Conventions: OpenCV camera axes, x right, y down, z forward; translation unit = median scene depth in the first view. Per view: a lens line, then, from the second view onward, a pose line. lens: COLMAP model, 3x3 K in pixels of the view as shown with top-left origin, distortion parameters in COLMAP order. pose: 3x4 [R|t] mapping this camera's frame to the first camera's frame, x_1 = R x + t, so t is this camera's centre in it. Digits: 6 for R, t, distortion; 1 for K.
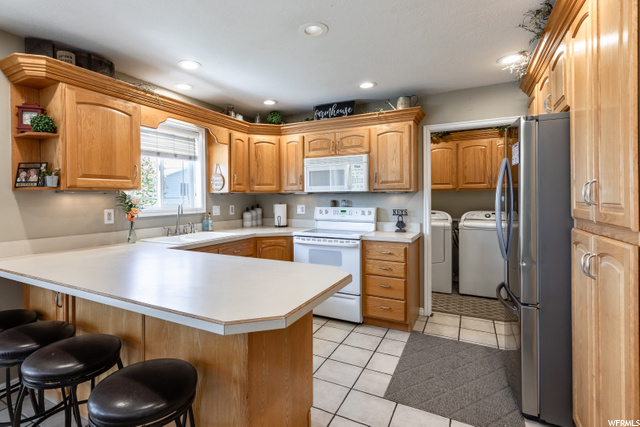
lens RADIAL K [[285.0, 0, 323.0], [0, 285.0, 199.9], [0, 0, 1]] dist [0.005642, -0.000034]
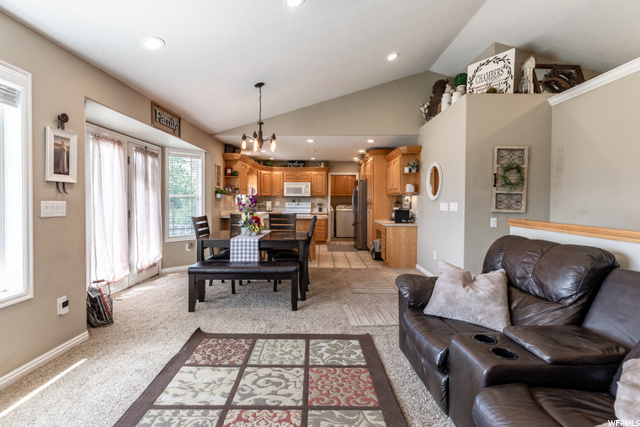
lens RADIAL K [[285.0, 0, 322.9], [0, 285.0, 213.4], [0, 0, 1]] dist [0.005642, -0.000034]
pose [[0.874497, -0.010017, 0.484927, -0.978586], [-0.005317, 0.999529, 0.030235, 0.046295], [-0.485001, -0.029018, 0.874032, -1.316359]]
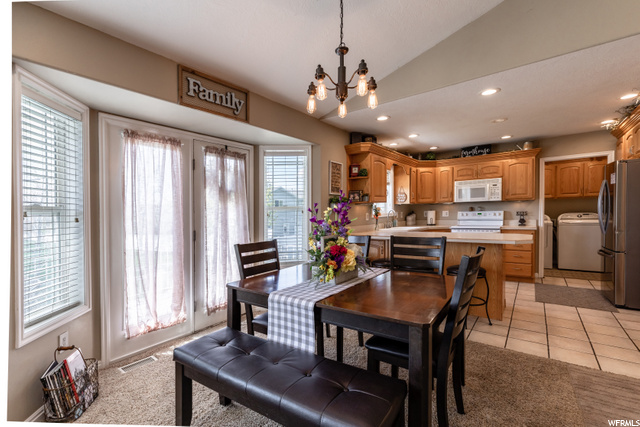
lens RADIAL K [[285.0, 0, 318.8], [0, 285.0, 223.9], [0, 0, 1]] dist [0.005642, -0.000034]
pose [[0.988579, -0.013184, -0.150128, -0.597828], [0.017961, 0.999373, 0.030514, 0.032810], [0.149632, -0.032862, 0.988196, -0.731376]]
